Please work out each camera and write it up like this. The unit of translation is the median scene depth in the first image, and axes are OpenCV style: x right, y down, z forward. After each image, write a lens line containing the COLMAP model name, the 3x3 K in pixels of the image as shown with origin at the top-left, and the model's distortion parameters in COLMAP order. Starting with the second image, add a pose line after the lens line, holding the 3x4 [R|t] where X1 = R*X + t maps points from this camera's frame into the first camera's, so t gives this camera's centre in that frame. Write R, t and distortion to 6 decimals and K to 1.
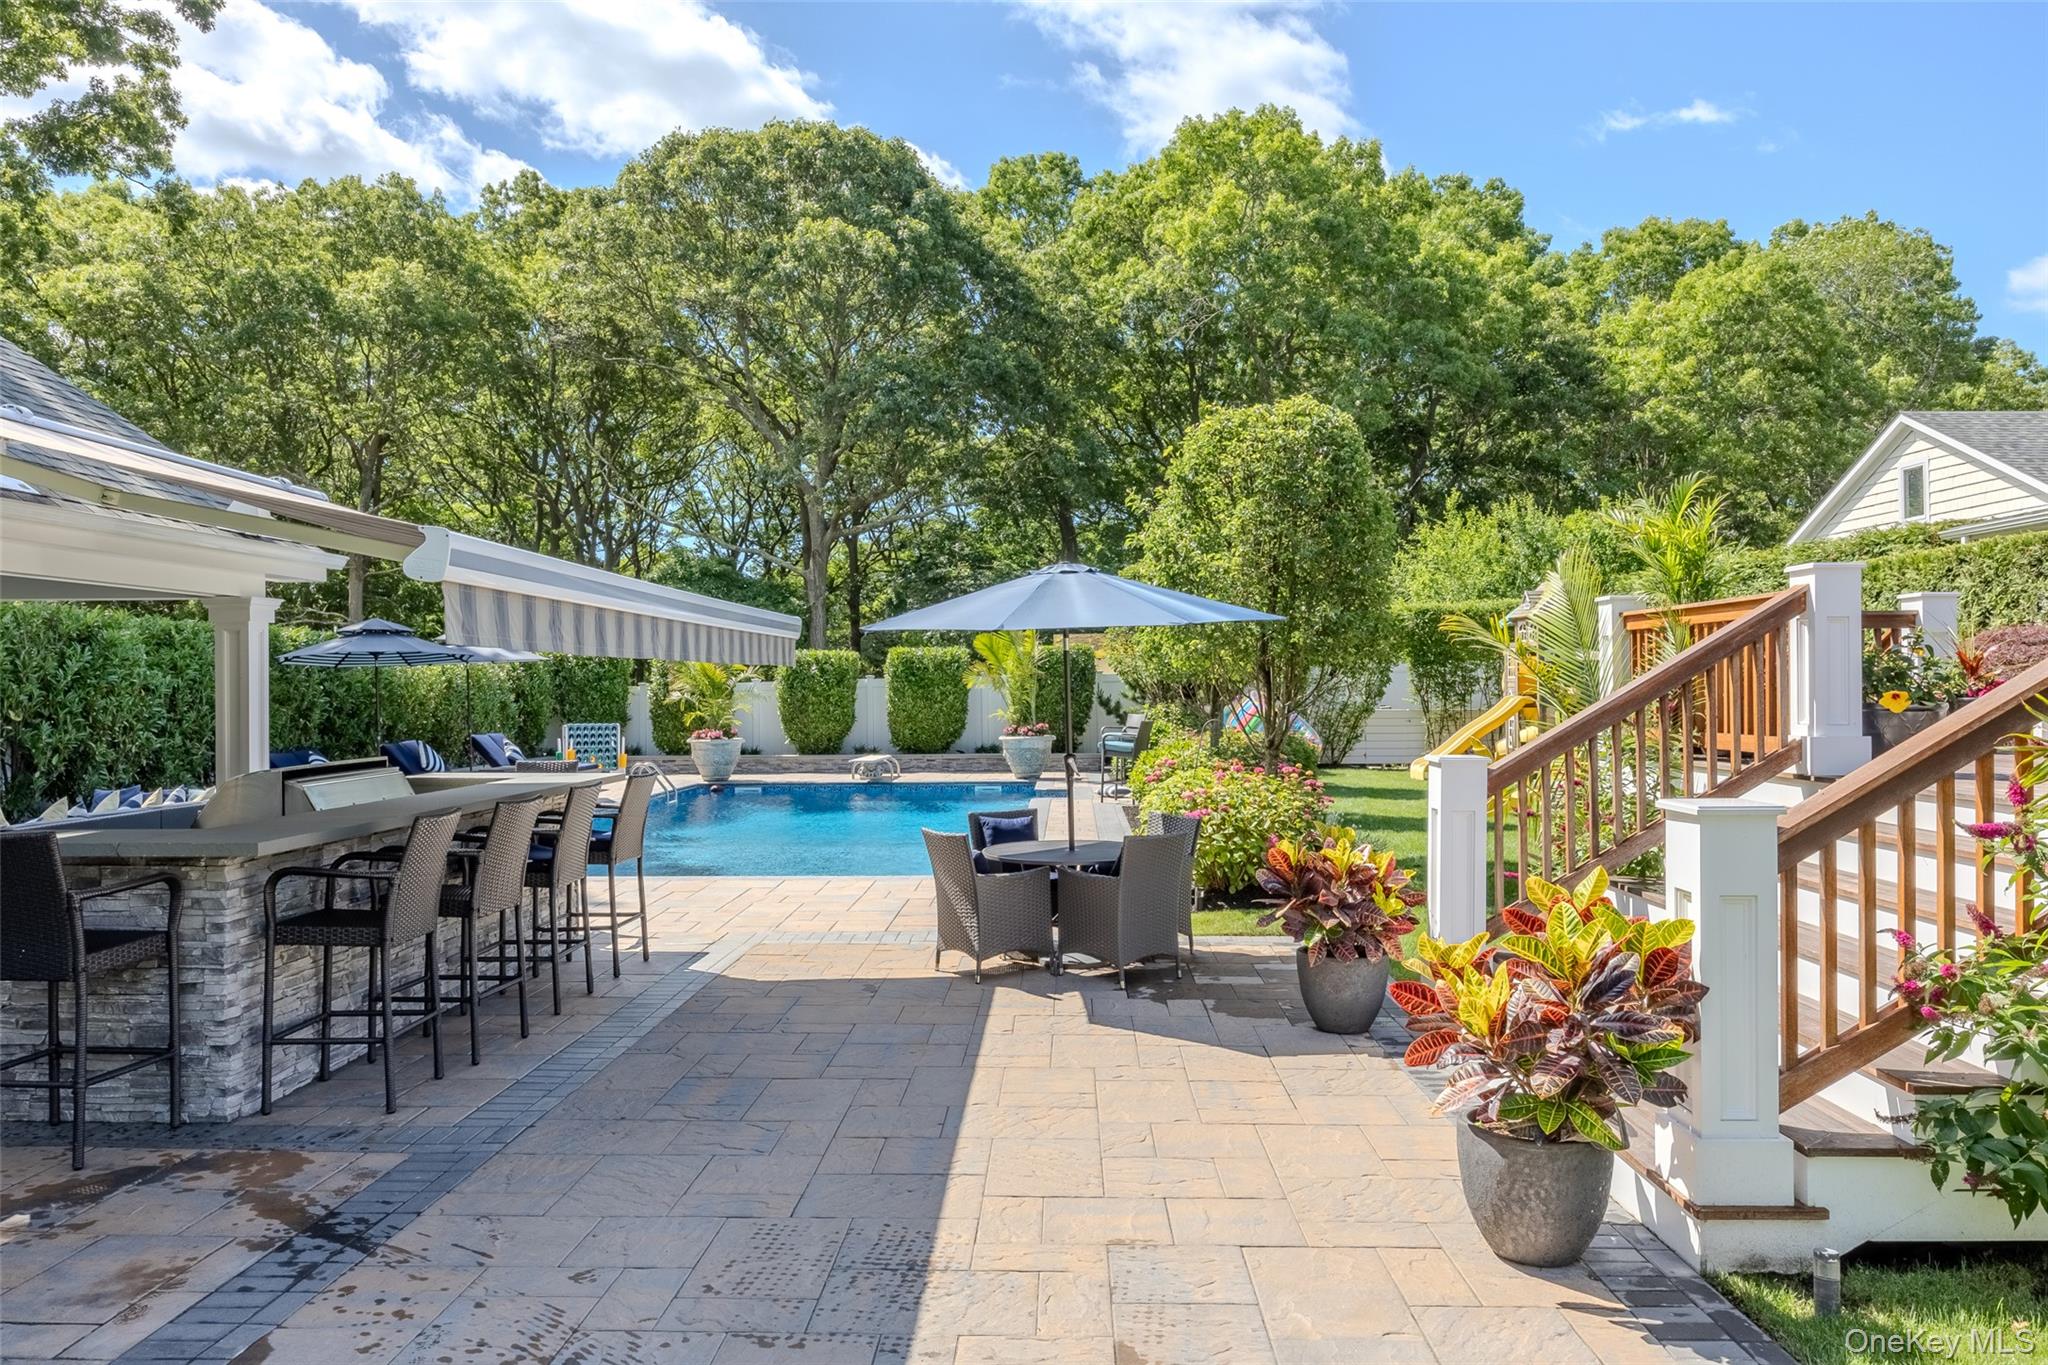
lens RADIAL K [[1405.5, 0, 1021.8], [0, 1405.5, 679.8], [0, 0, 1]] dist [-0.006077, 0.006006]
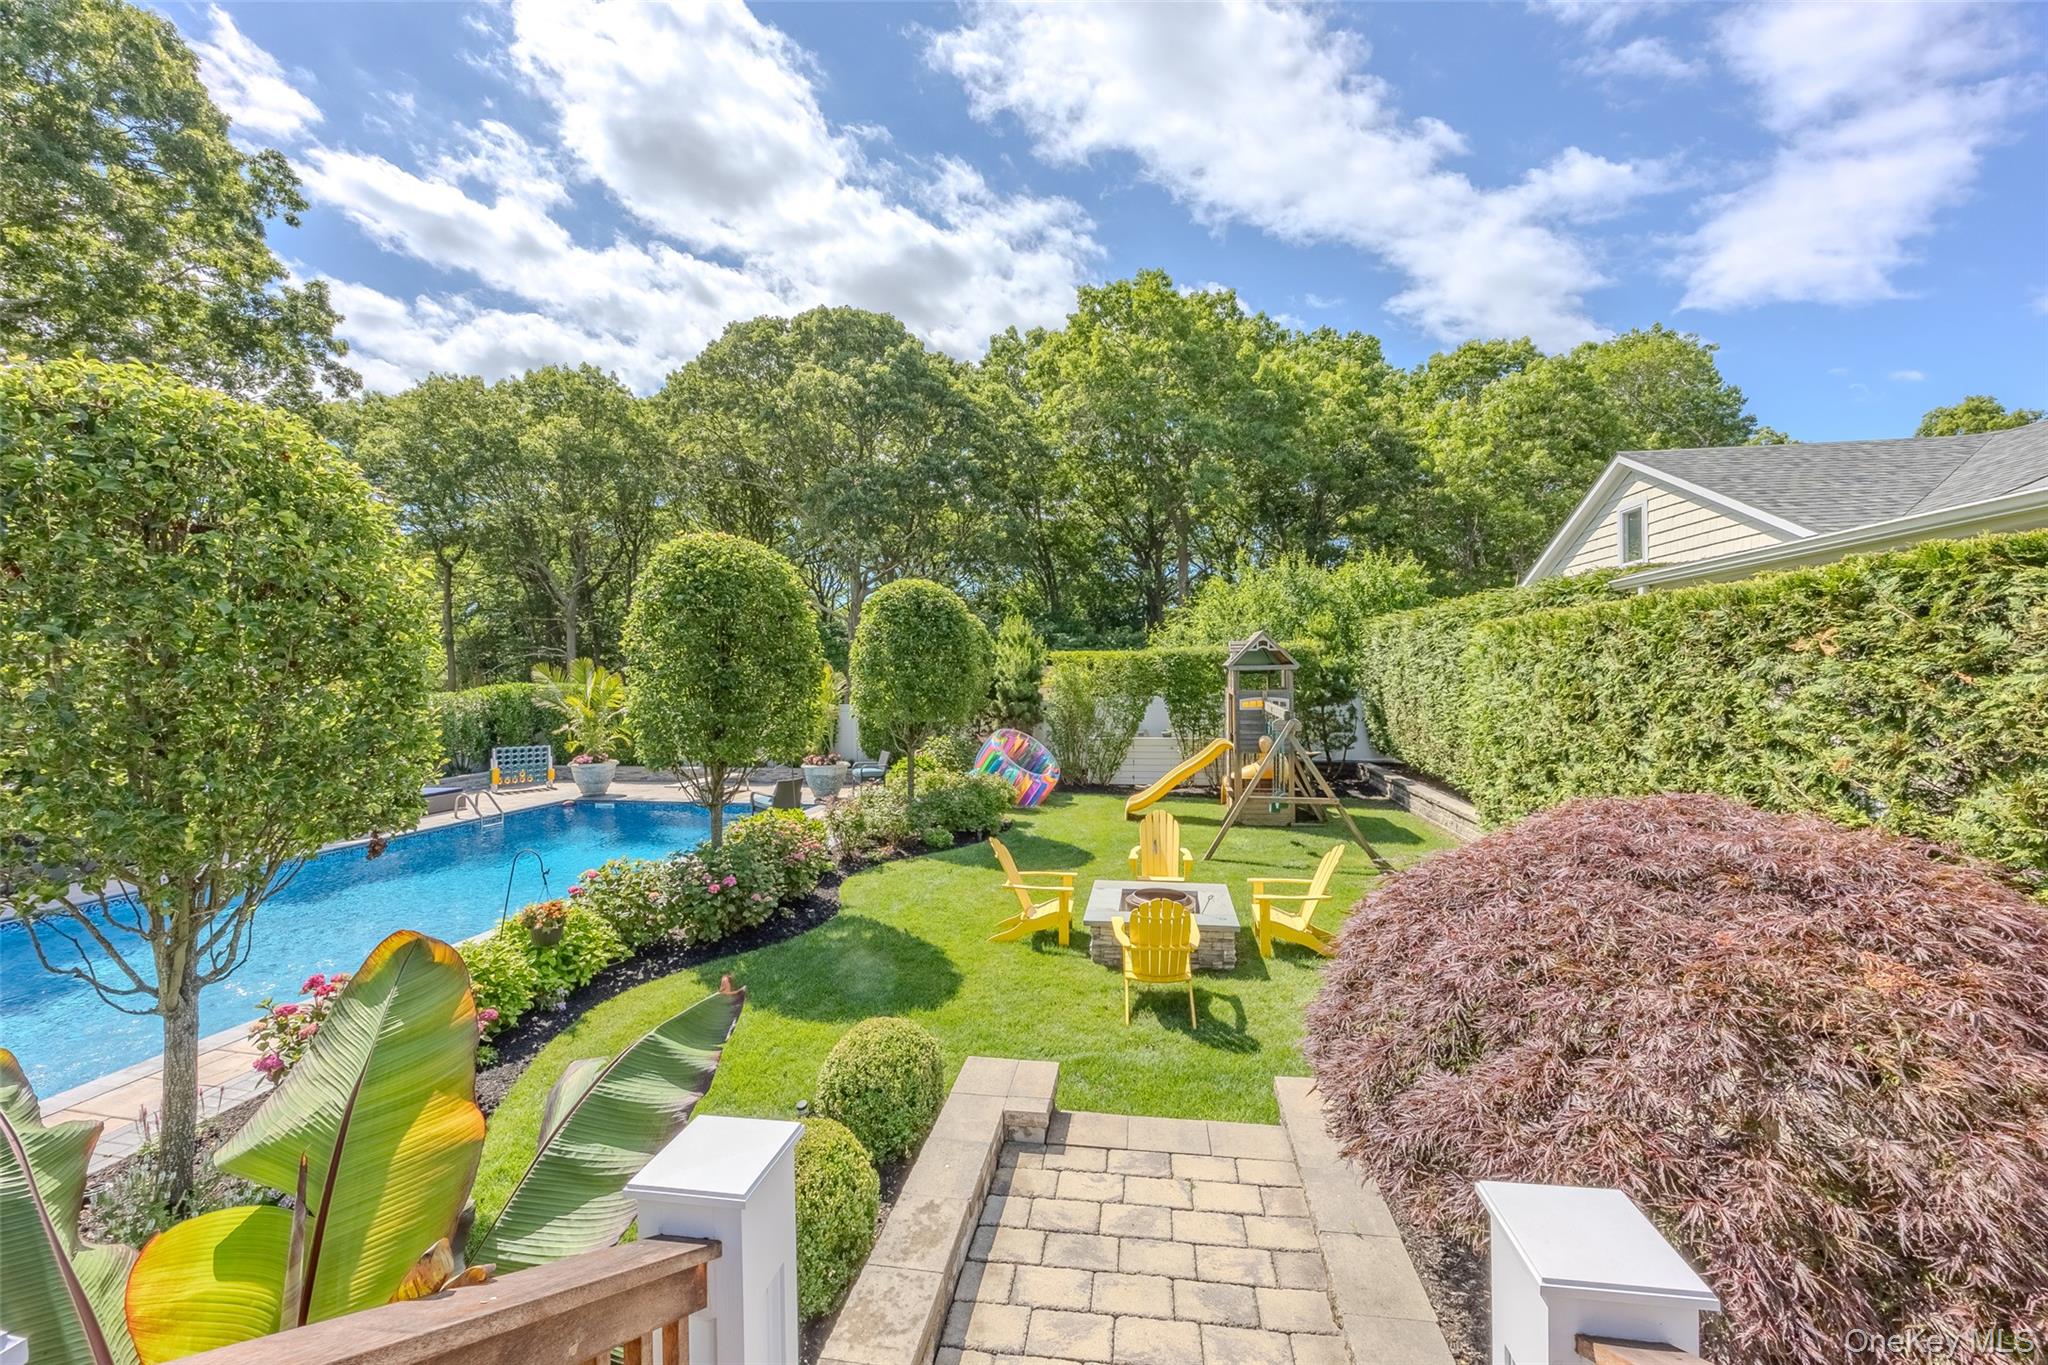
lens RADIAL K [[791.0, 0, 1027.4], [0, 791.0, 690.4], [0, 0, 1]] dist [0.000355, -0.000439]
pose [[0.989029, -0.002028, -0.147707, 0.238799], [0.006028, 0.999627, 0.026641, -0.034974], [0.147598, -0.027239, 0.988672, 0.312419]]
